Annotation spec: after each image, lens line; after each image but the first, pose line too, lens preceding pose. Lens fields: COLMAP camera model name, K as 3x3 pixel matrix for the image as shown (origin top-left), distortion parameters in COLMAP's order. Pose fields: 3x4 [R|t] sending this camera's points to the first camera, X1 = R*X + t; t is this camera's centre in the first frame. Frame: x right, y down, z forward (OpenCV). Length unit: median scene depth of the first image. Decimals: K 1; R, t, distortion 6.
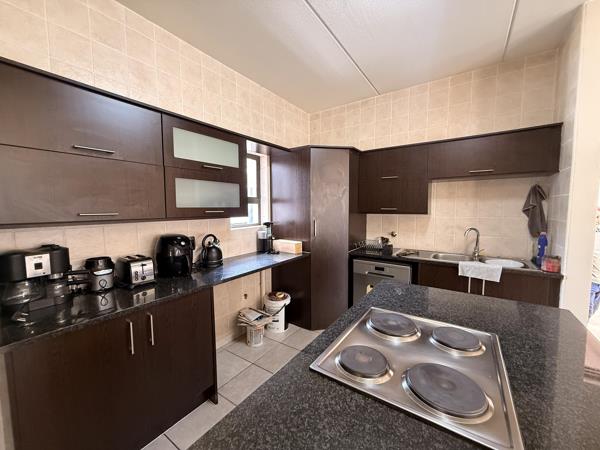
lens RADIAL K [[239.9, 0, 301.0], [0, 239.9, 226.2], [0, 0, 1]] dist [0.002013, -0.000304]
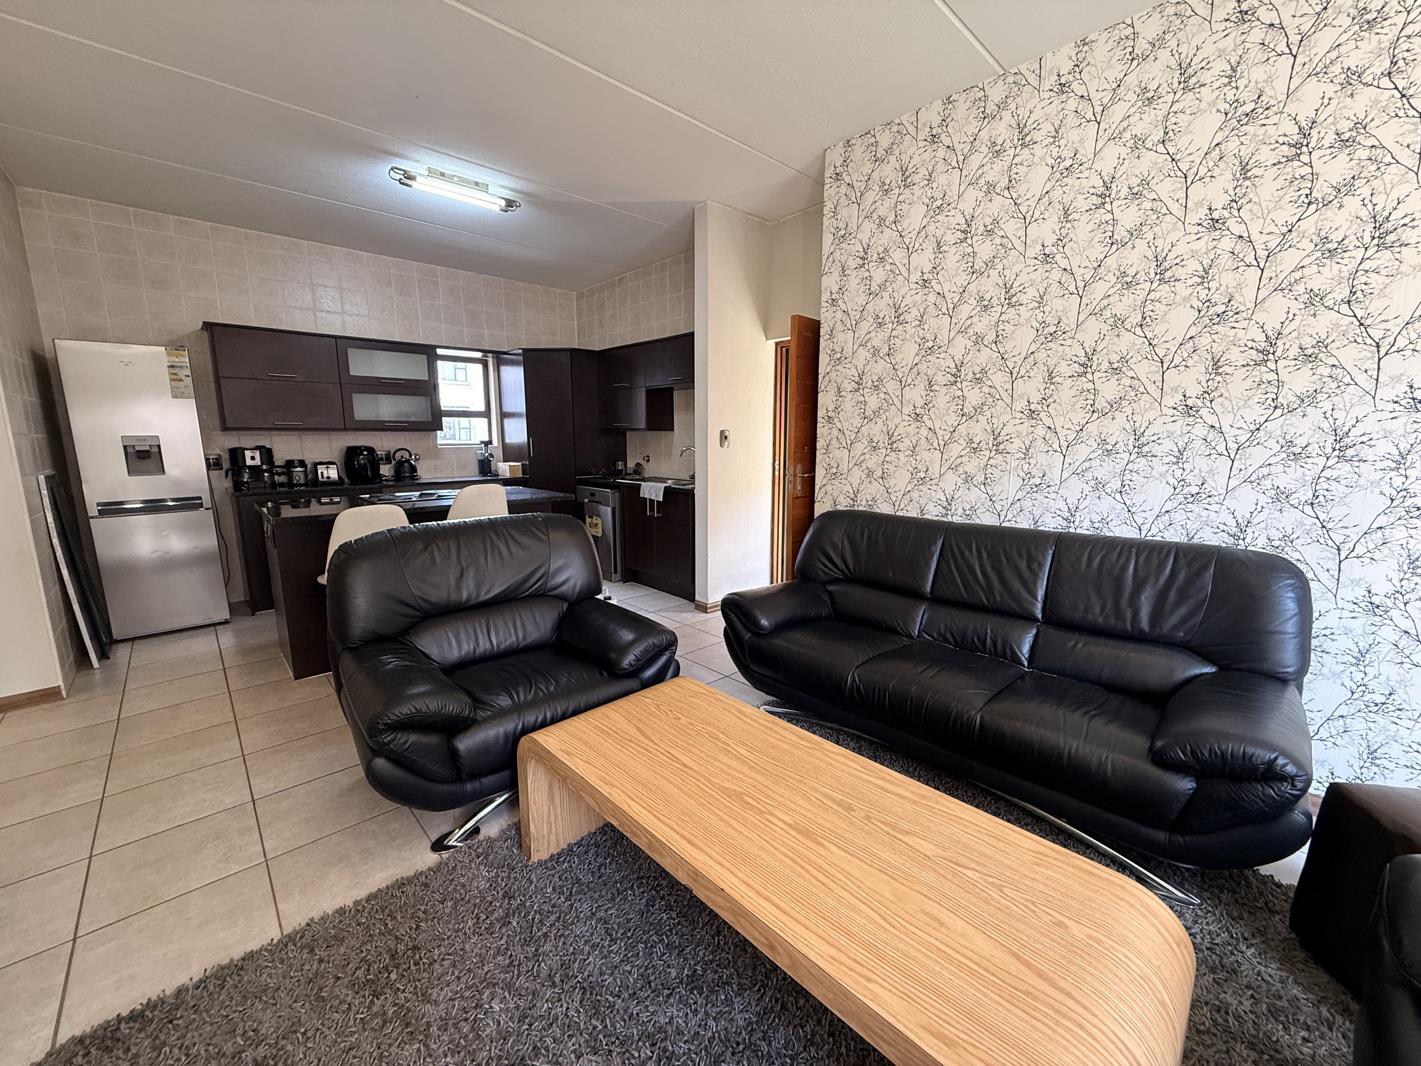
lens RADIAL K [[568.2, 0, 708.3], [0, 568.2, 532.0], [0, 0, 1]] dist [0.002013, -0.000304]
pose [[0.976468, 0.038684, -0.212166, 1.667287], [-0.019822, 0.995716, 0.090318, 0.170880], [0.214751, -0.083987, 0.973051, -1.277706]]
